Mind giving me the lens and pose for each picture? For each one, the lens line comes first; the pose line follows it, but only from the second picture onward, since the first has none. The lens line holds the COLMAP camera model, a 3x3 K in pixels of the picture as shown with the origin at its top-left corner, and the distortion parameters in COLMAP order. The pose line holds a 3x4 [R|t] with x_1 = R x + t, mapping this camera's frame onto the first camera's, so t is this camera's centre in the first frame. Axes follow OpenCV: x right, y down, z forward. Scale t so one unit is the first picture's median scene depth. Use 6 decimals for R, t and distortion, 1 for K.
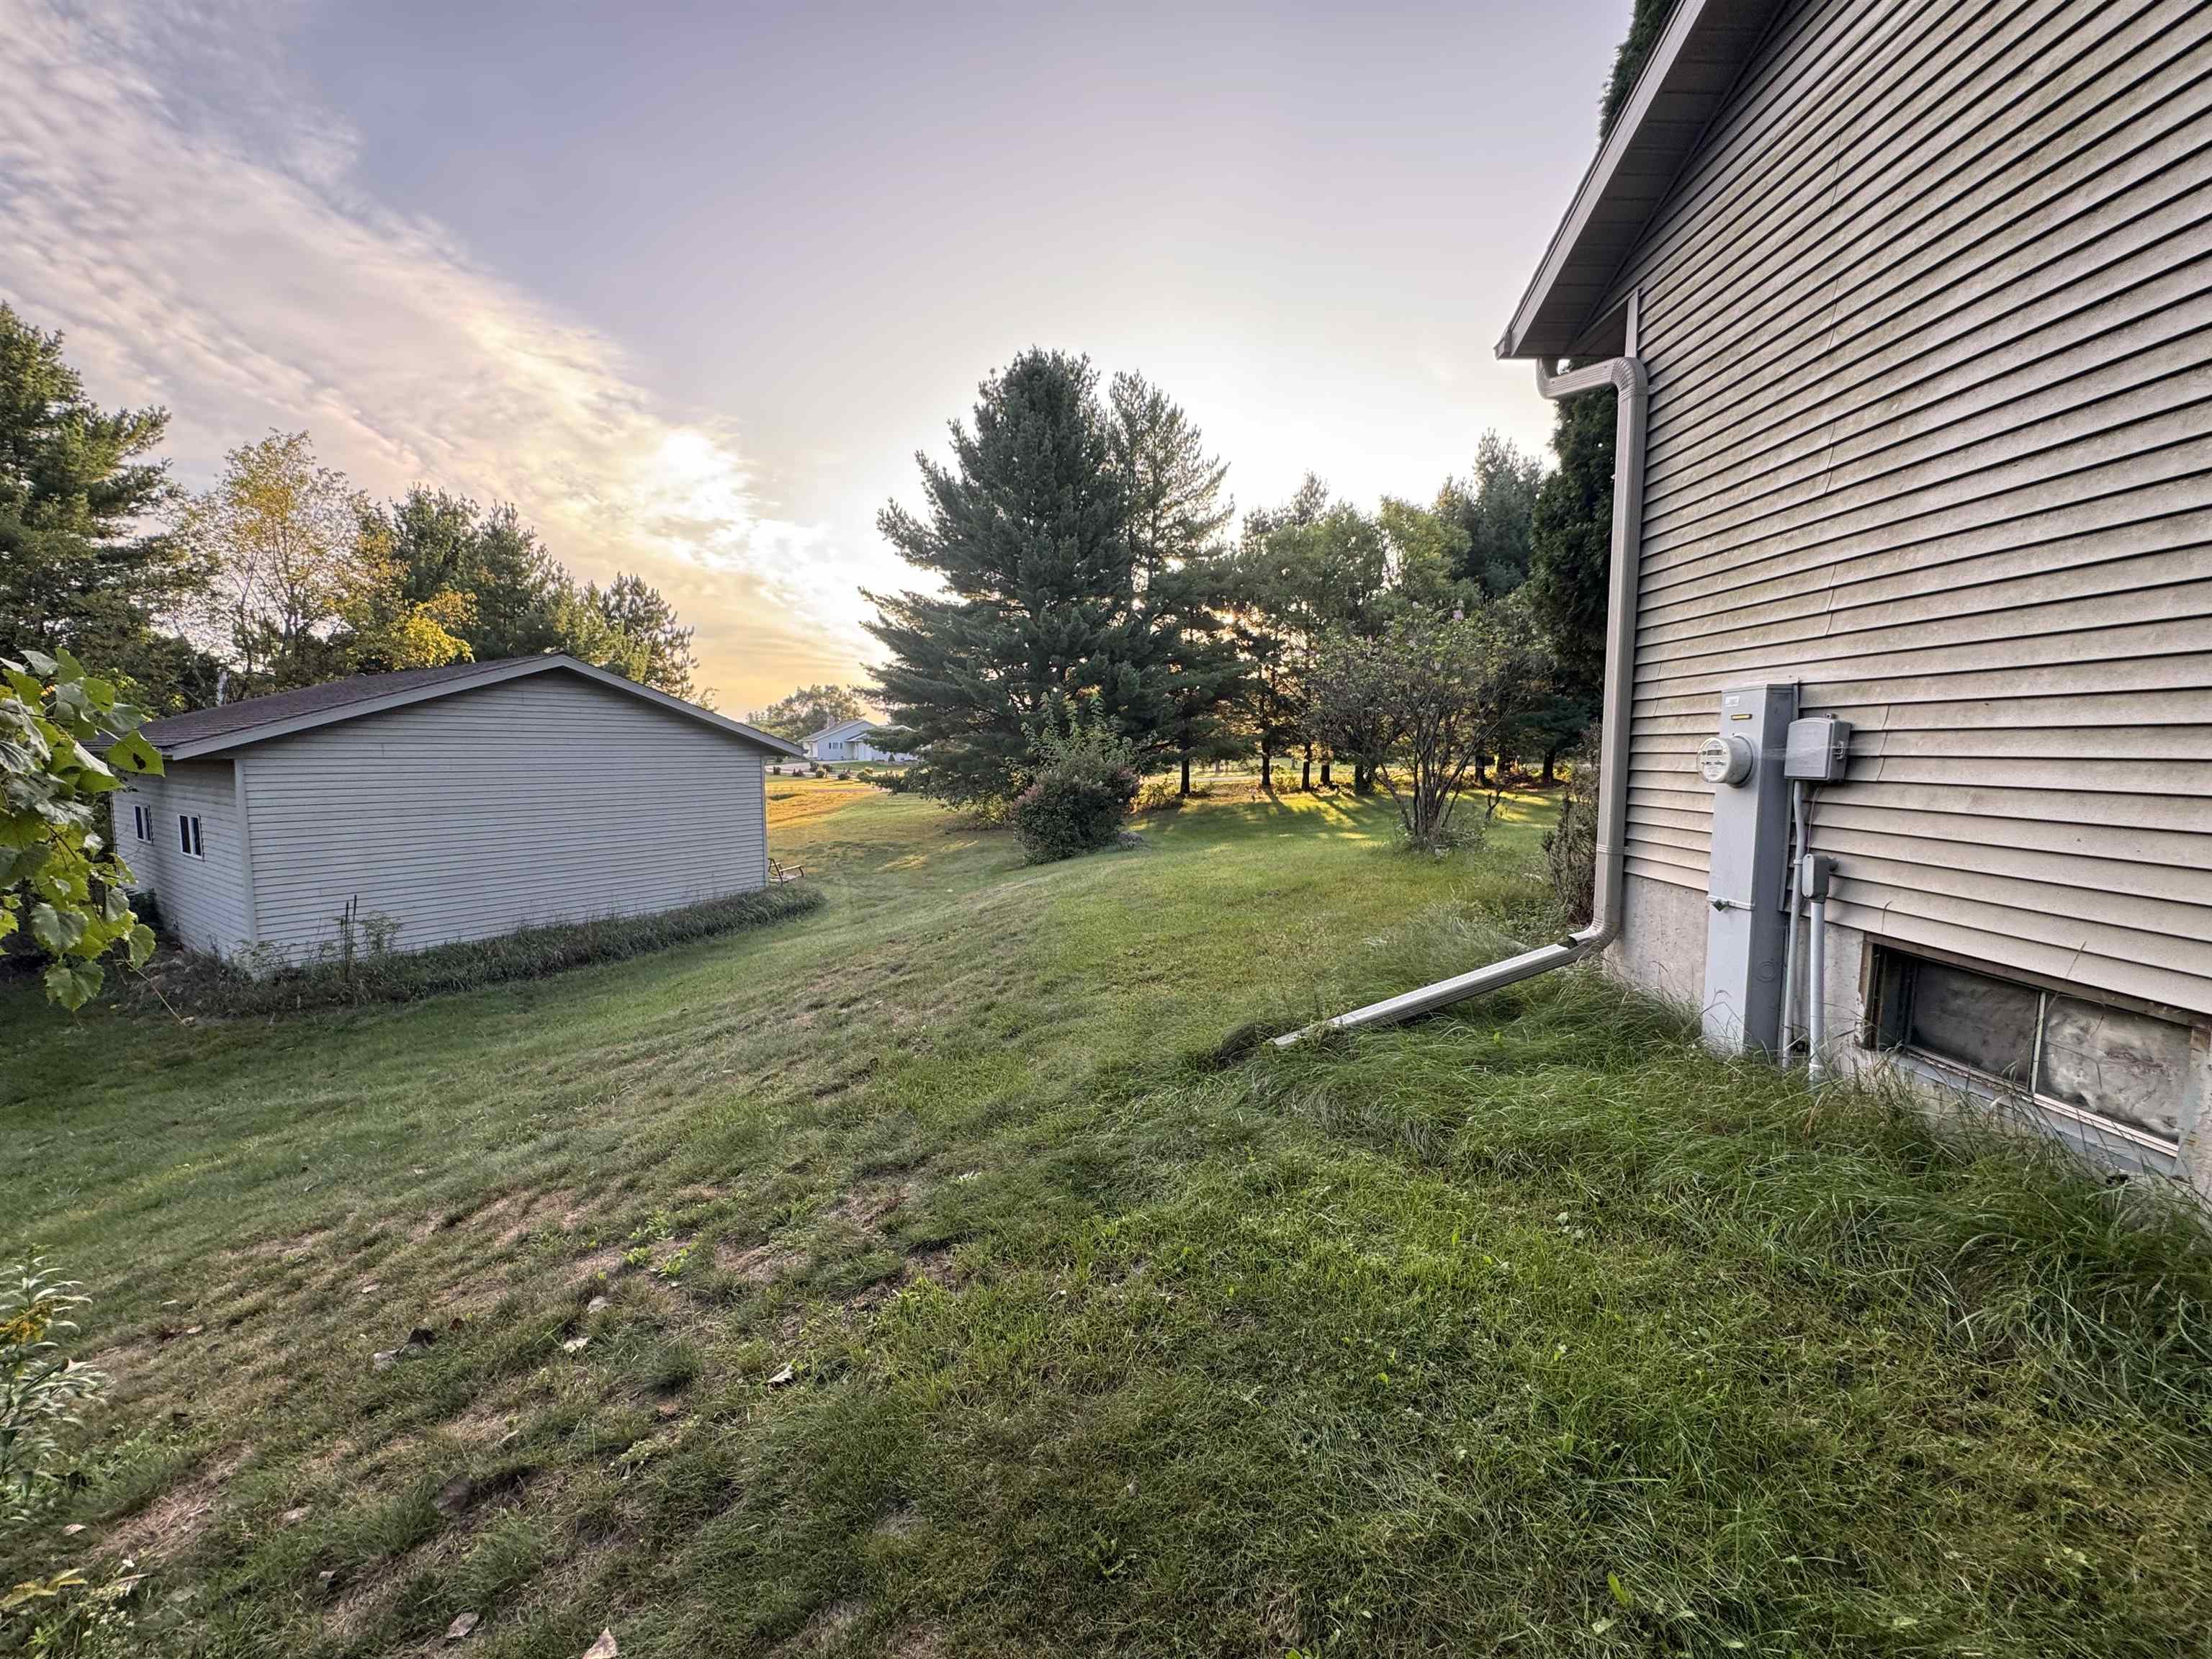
lens RADIAL K [[888.1, 0, 1106.6], [0, 888.1, 831.8], [0, 0, 1]] dist [-0.003853, -0.000199]
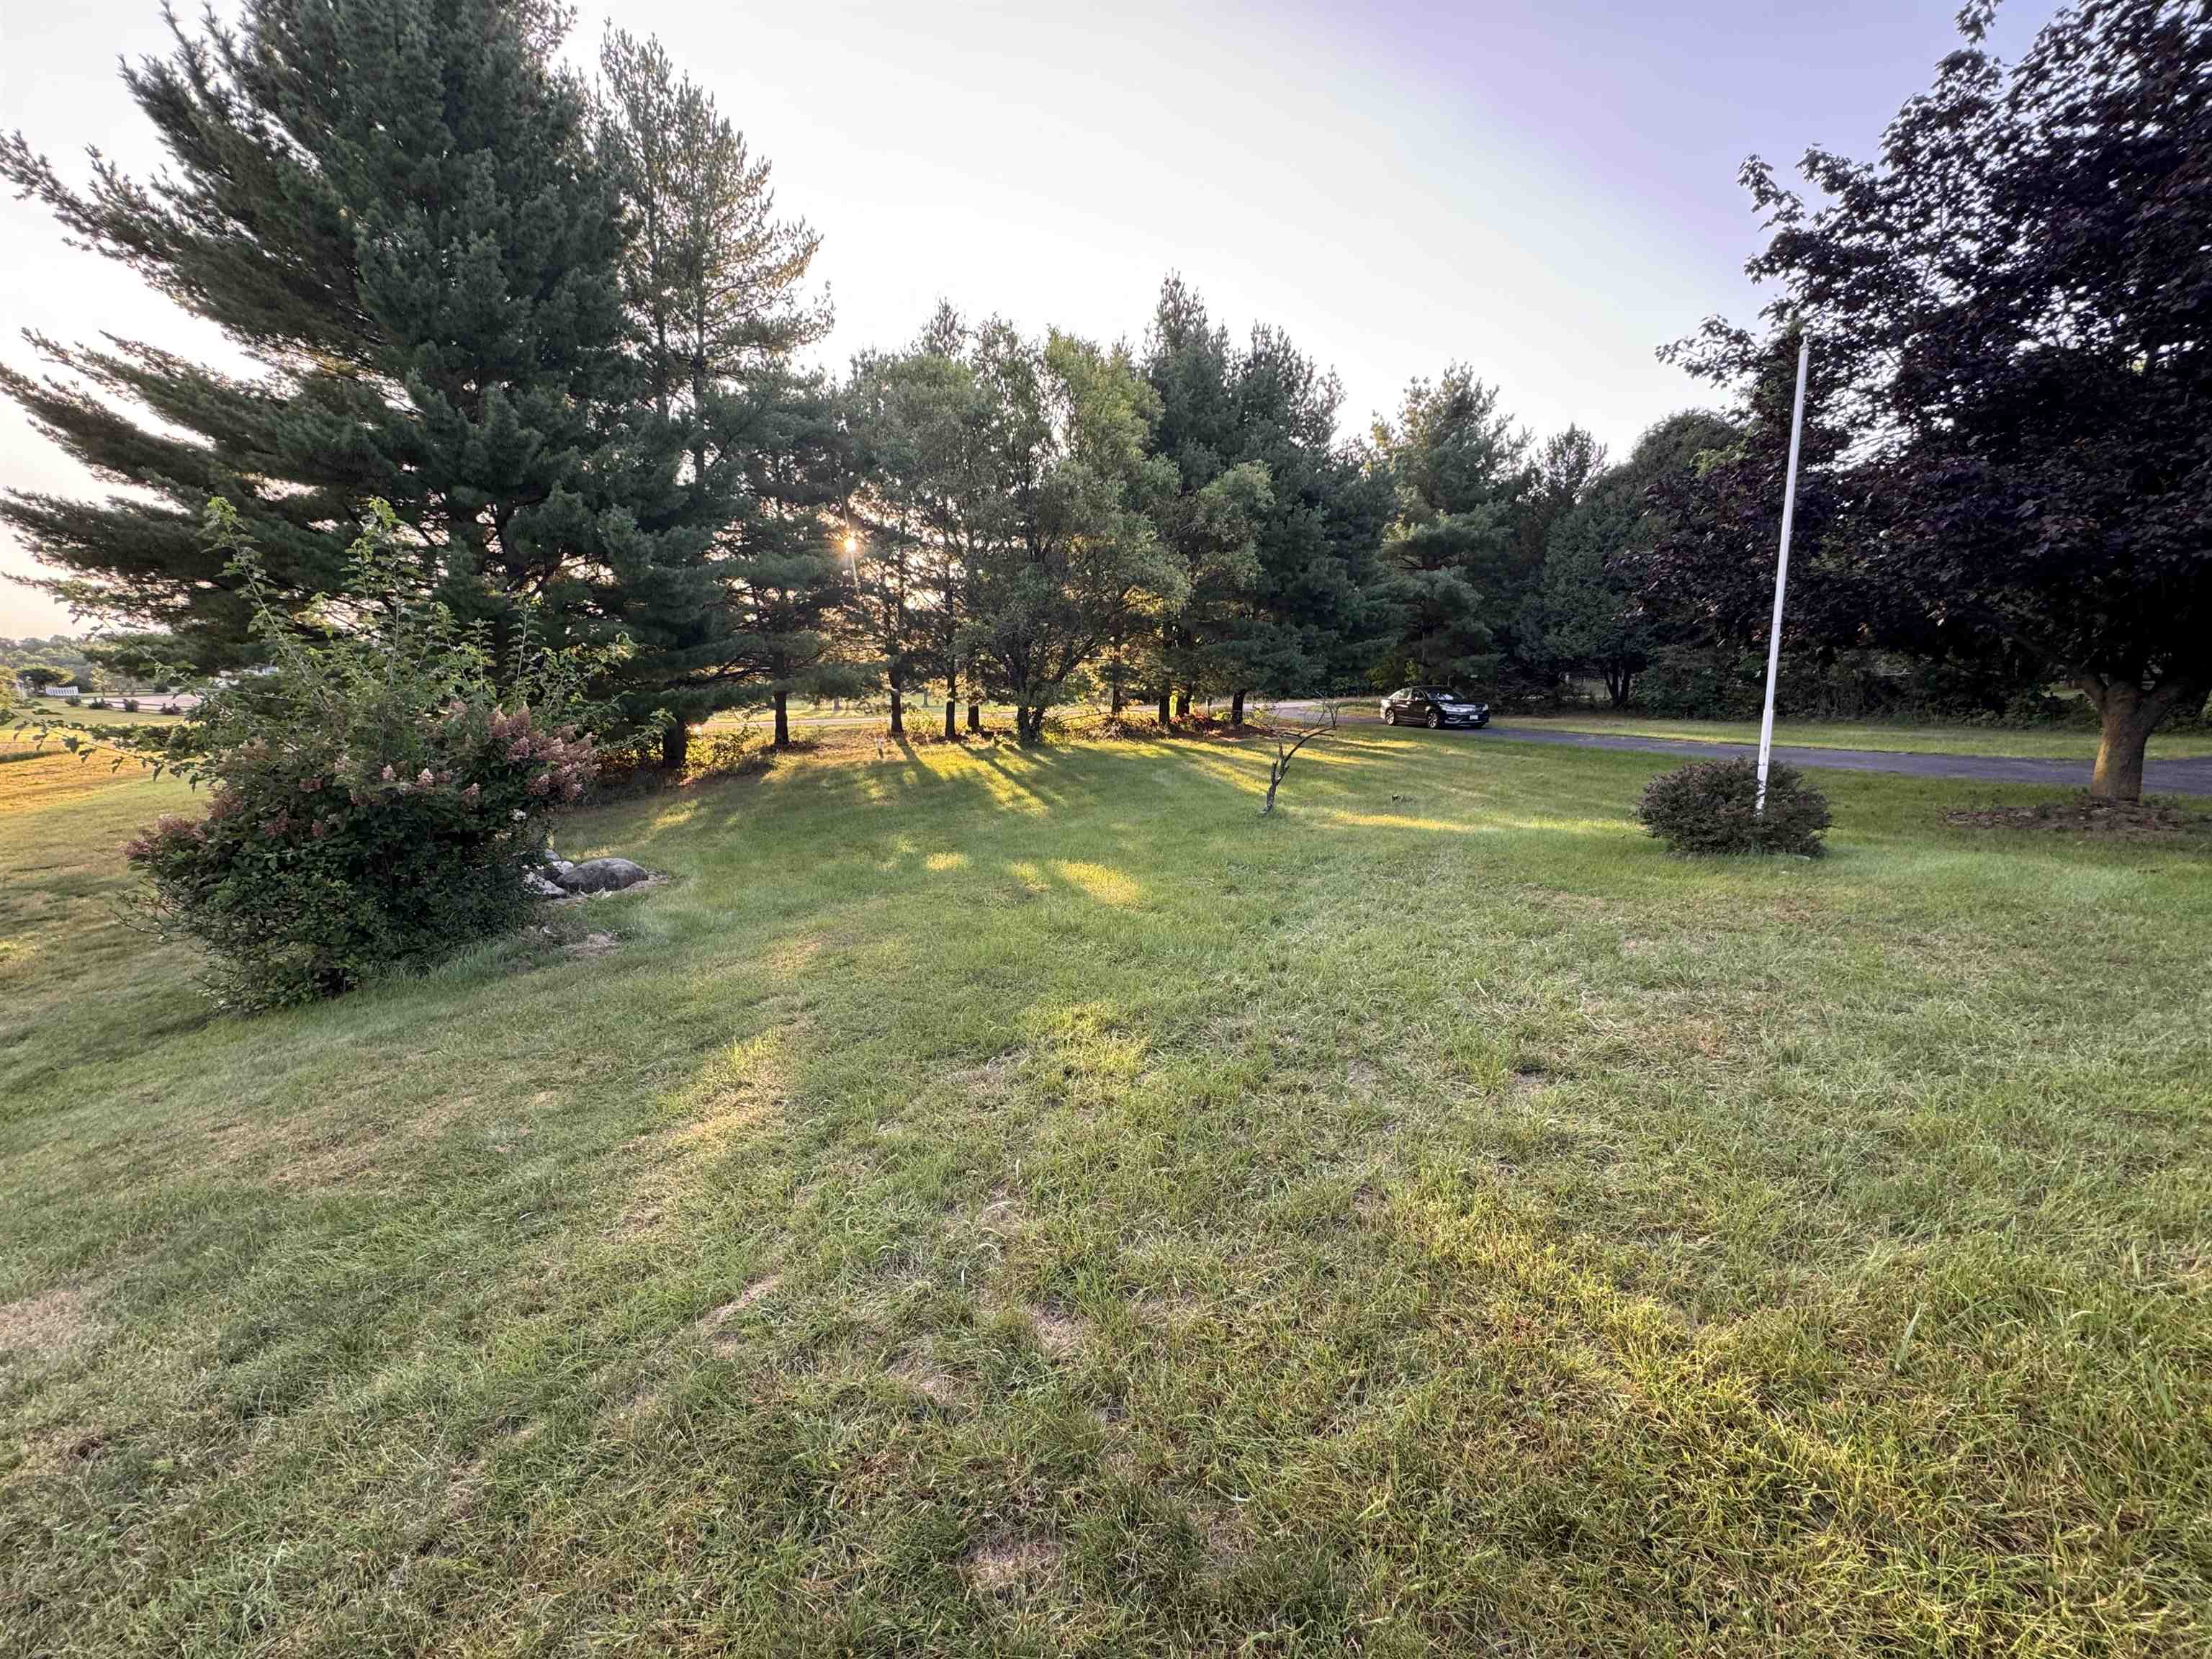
lens RADIAL K [[888.1, 0, 1106.4], [0, 888.1, 827.8], [0, 0, 1]] dist [-0.003853, -0.000199]
pose [[0.917635, -0.047873, 0.394531, 0.049444], [0.020264, 0.997063, 0.073852, -0.026775], [-0.396908, -0.059775, 0.915910, 0.278914]]
